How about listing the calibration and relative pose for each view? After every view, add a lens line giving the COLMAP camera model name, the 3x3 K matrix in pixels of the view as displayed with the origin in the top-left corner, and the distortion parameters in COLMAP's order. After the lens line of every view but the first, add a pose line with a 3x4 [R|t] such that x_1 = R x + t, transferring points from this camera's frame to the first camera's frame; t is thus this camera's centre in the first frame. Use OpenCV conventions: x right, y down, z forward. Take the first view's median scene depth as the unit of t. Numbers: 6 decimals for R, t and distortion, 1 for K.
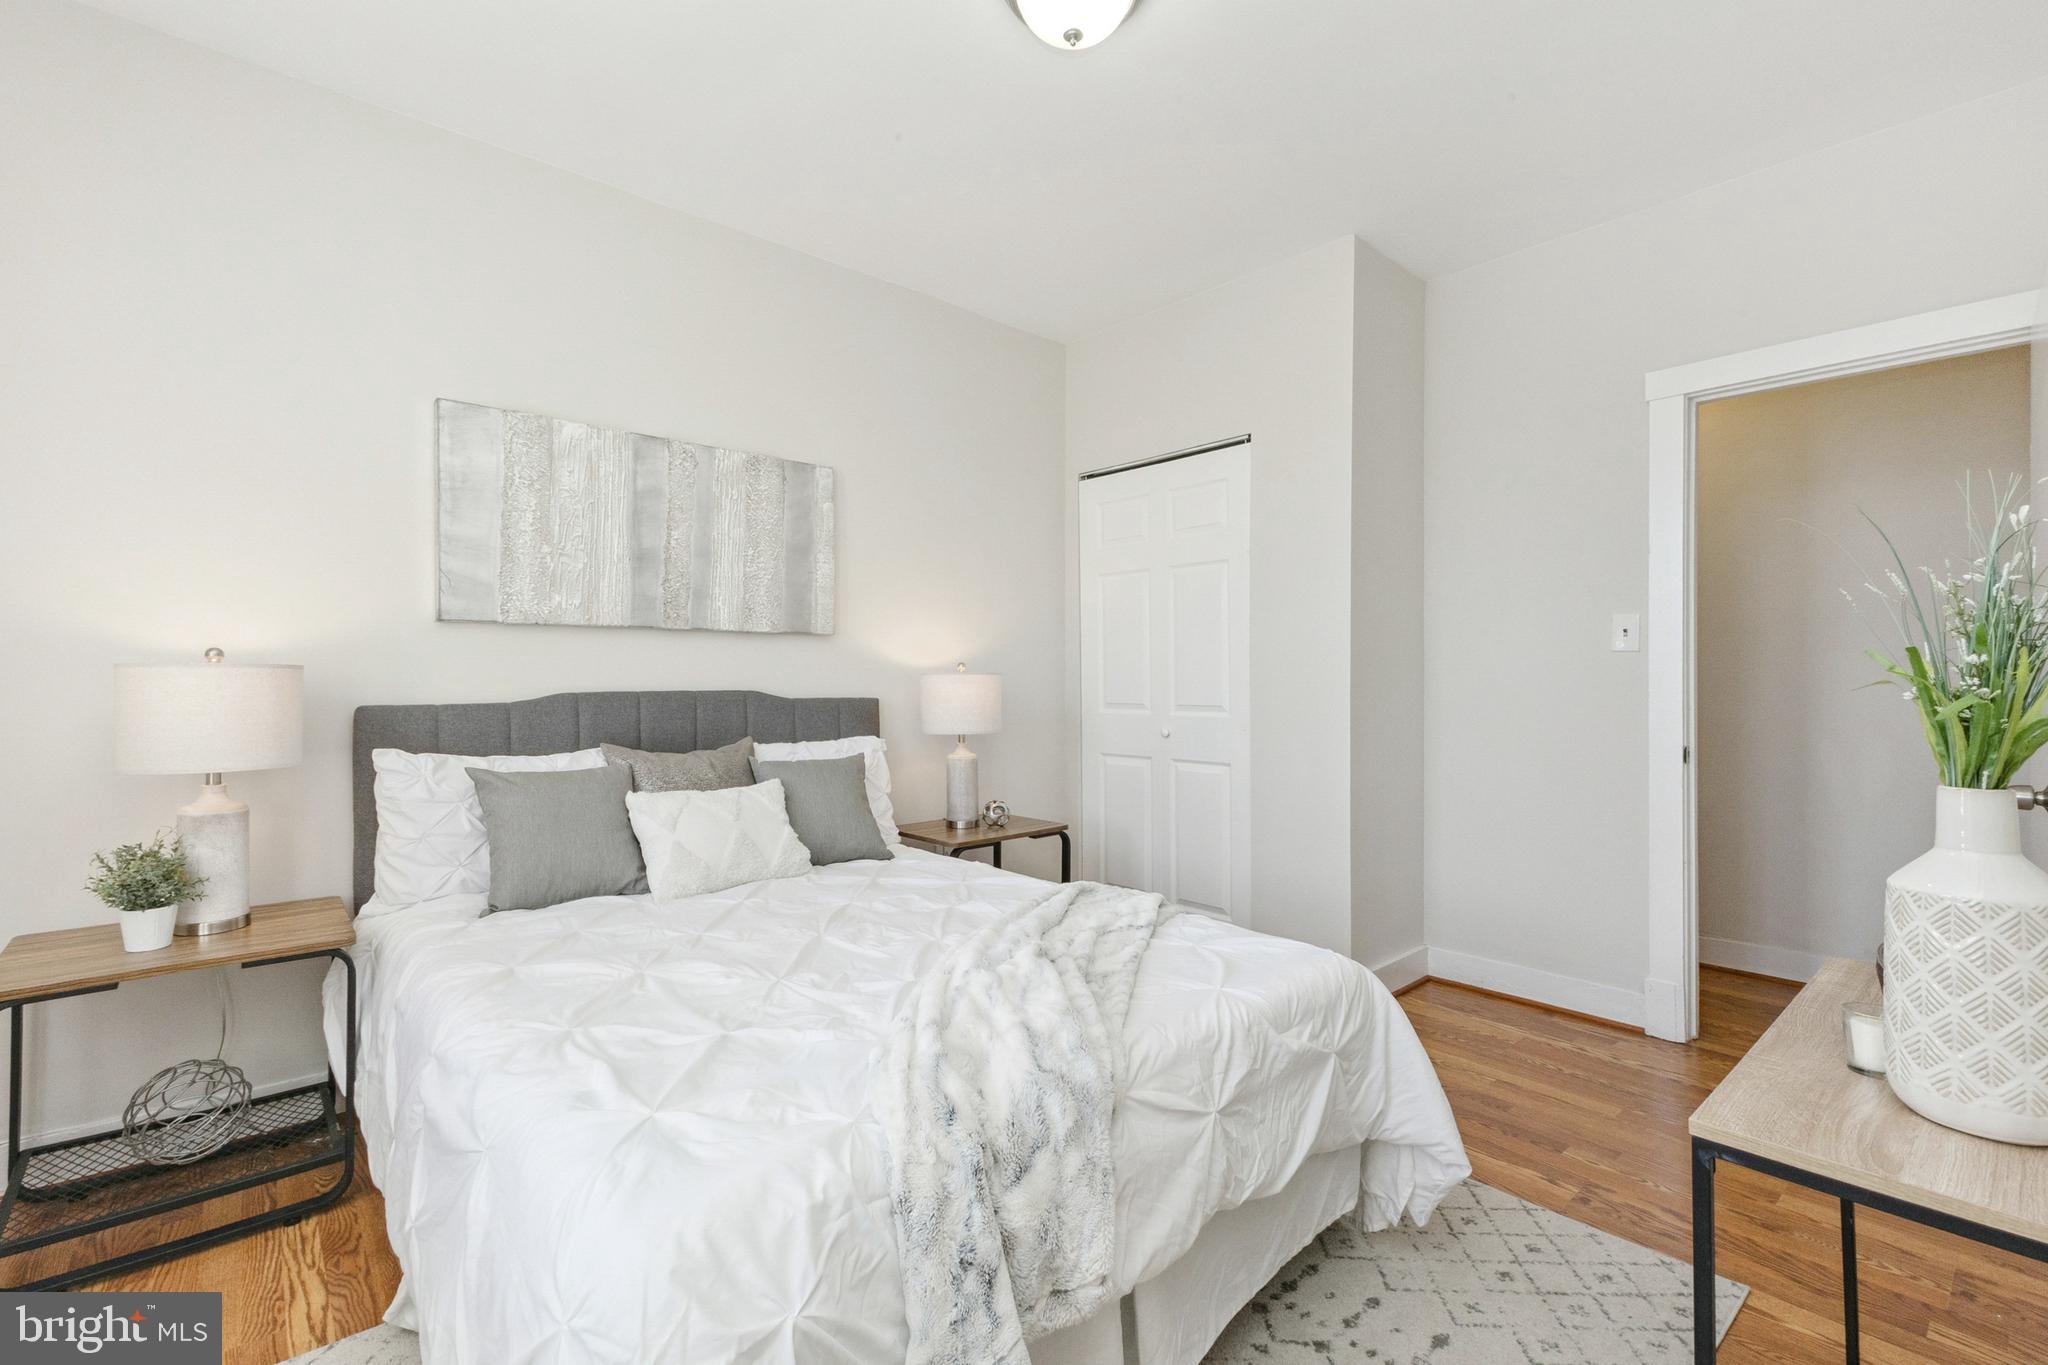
lens RADIAL K [[889.4, 0, 1023.3], [0, 889.4, 657.2], [0, 0, 1]] dist [0.015141, -0.004436]
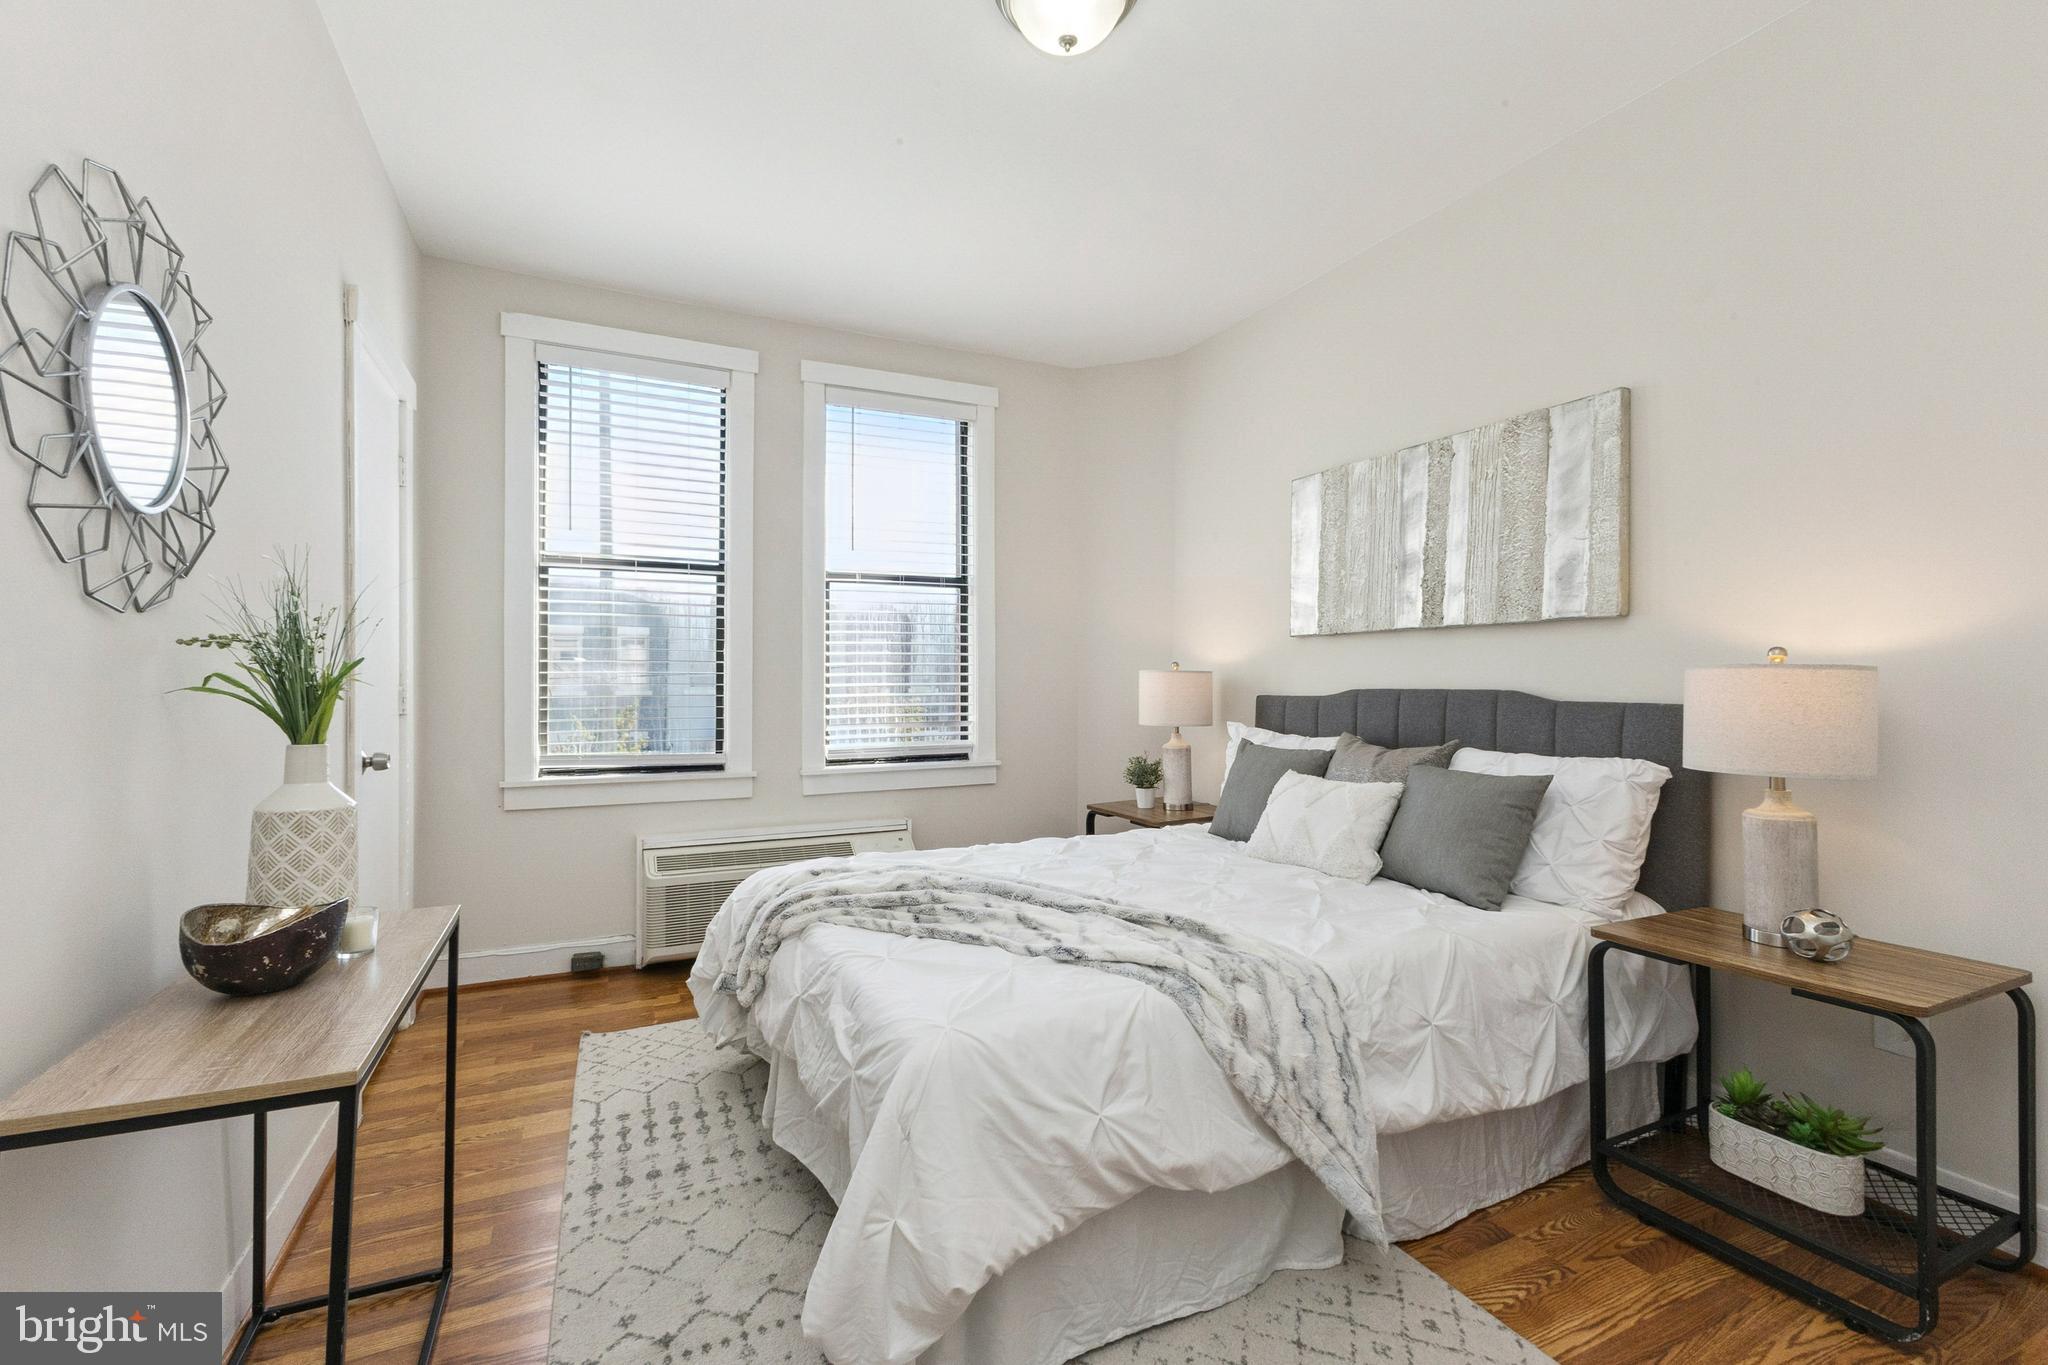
lens RADIAL K [[889.4, 0, 1023.3], [0, 889.4, 657.2], [0, 0, 1]] dist [0.015141, -0.004436]
pose [[-0.267325, -0.026175, -0.963251, 0.758181], [0.021168, 0.999230, -0.033028, 0.026854], [0.963374, -0.029219, -0.266565, 0.886324]]
